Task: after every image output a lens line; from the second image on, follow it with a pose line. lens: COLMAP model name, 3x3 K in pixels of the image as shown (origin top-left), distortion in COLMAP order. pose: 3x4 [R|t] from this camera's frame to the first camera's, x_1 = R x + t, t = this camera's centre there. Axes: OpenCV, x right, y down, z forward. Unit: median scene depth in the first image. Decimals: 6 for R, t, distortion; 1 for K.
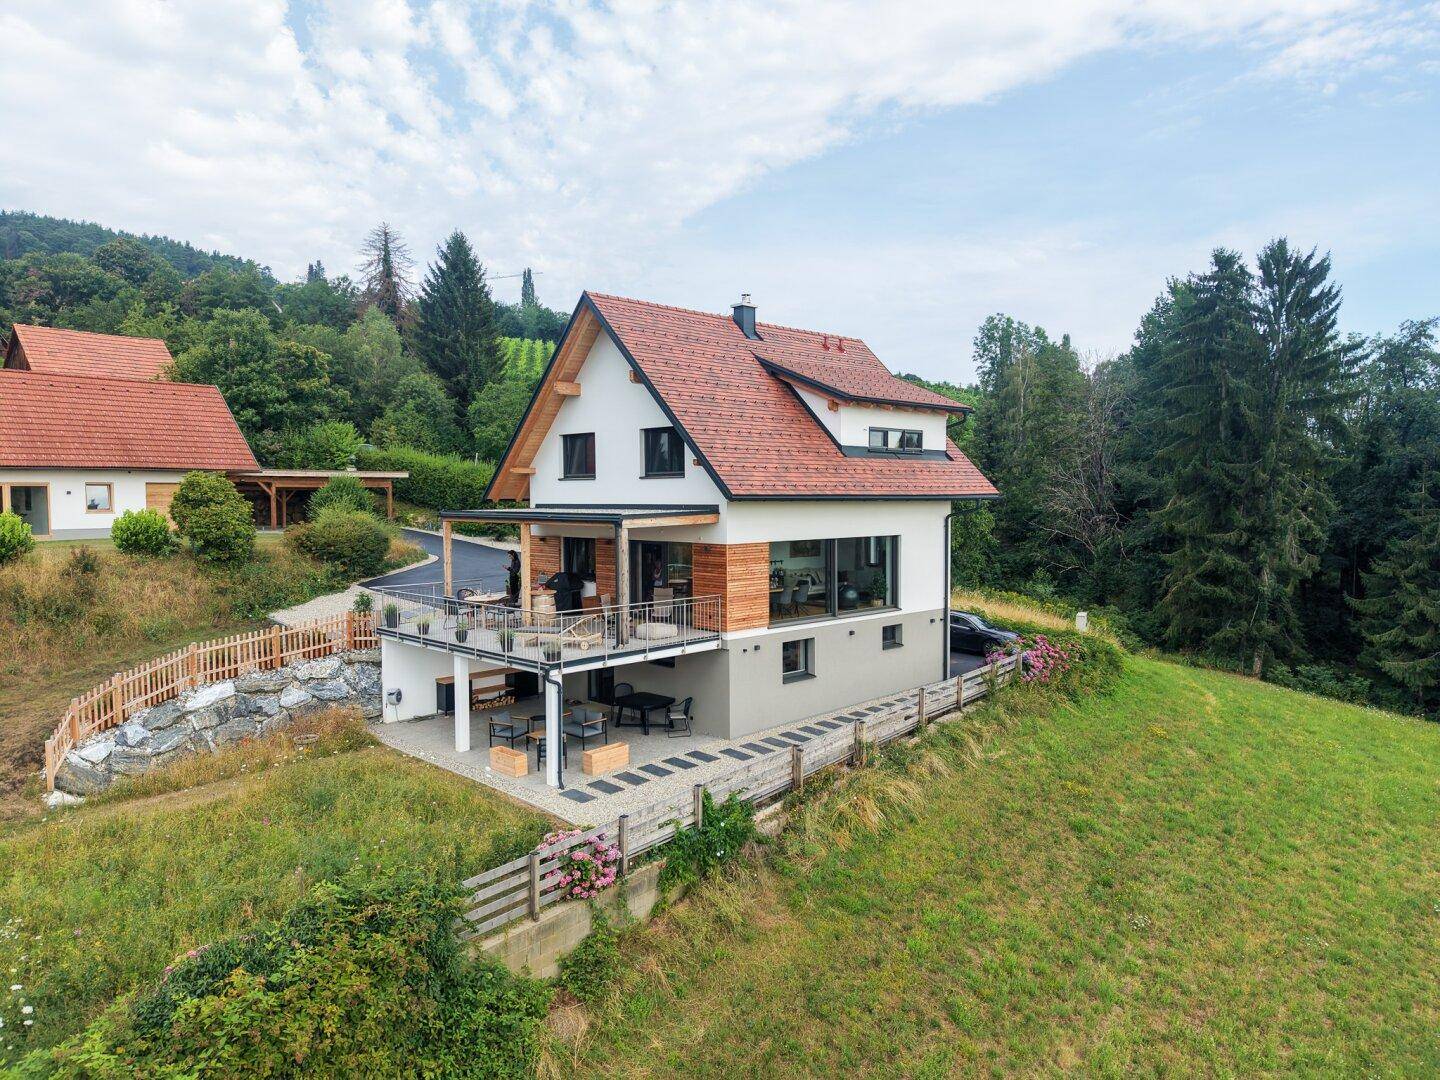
lens RADIAL K [[963.9, 0, 719.4], [0, 963.9, 528.2], [0, 0, 1]] dist [0.029989, -0.001842]
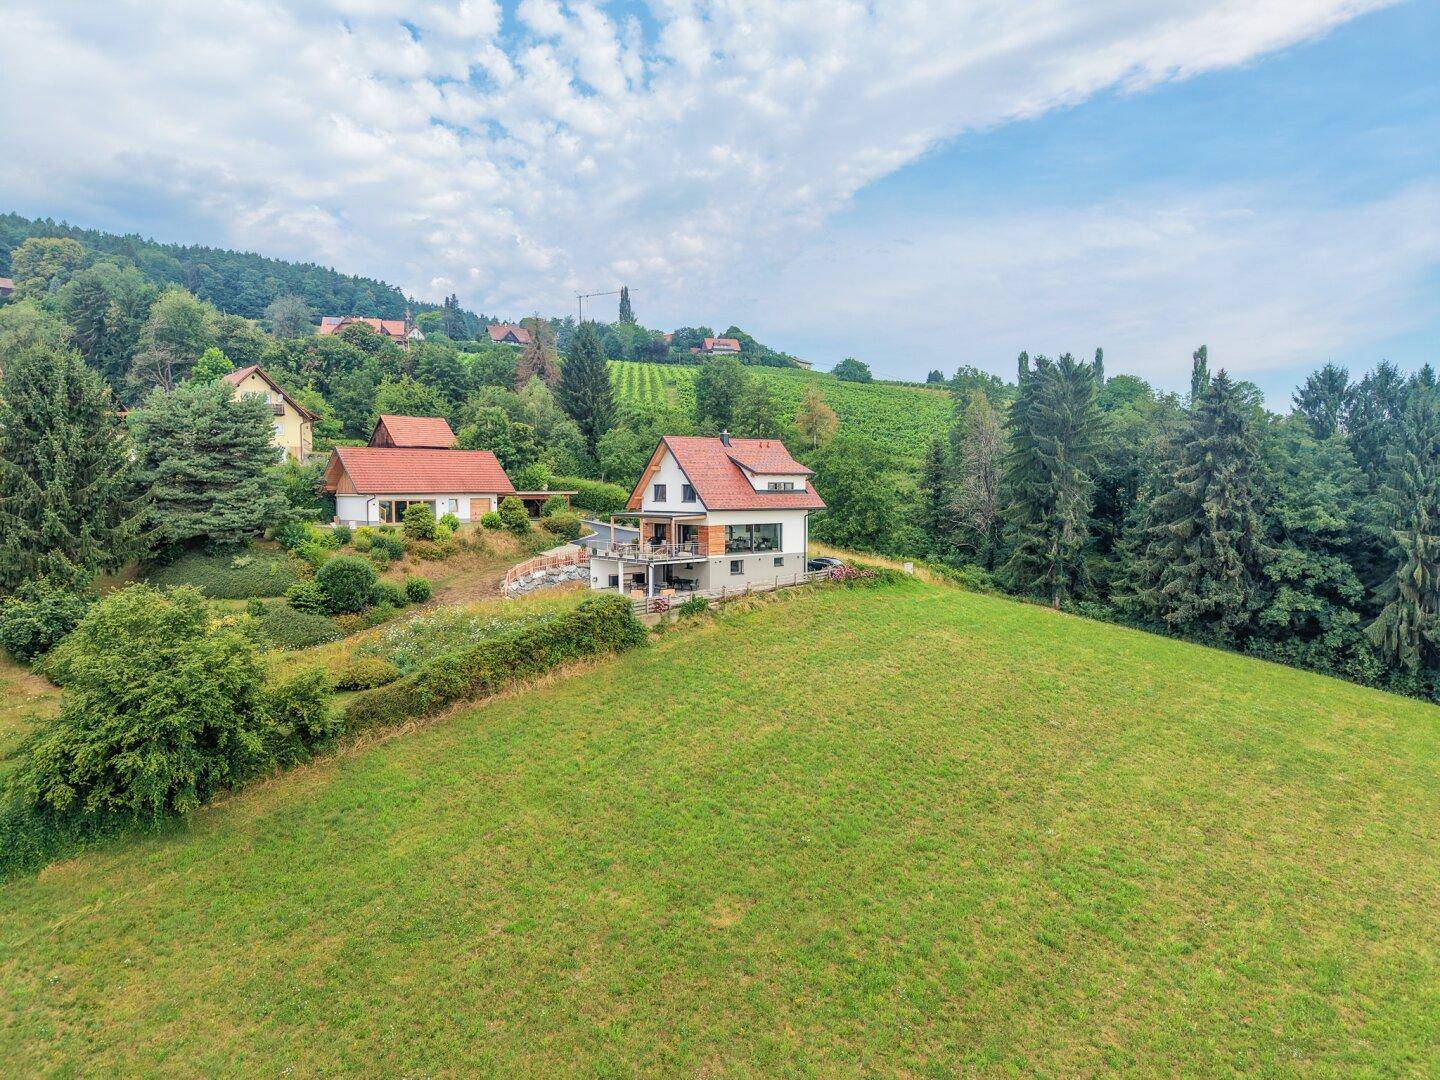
lens RADIAL K [[963.9, 0, 721.7], [0, 963.9, 545.6], [0, 0, 1]] dist [0.029989, -0.001842]
pose [[0.995728, 0.006479, -0.092108, 0.261278], [-0.004013, 0.999629, 0.026934, -0.000996], [0.092248, -0.026450, 0.995385, -1.585831]]
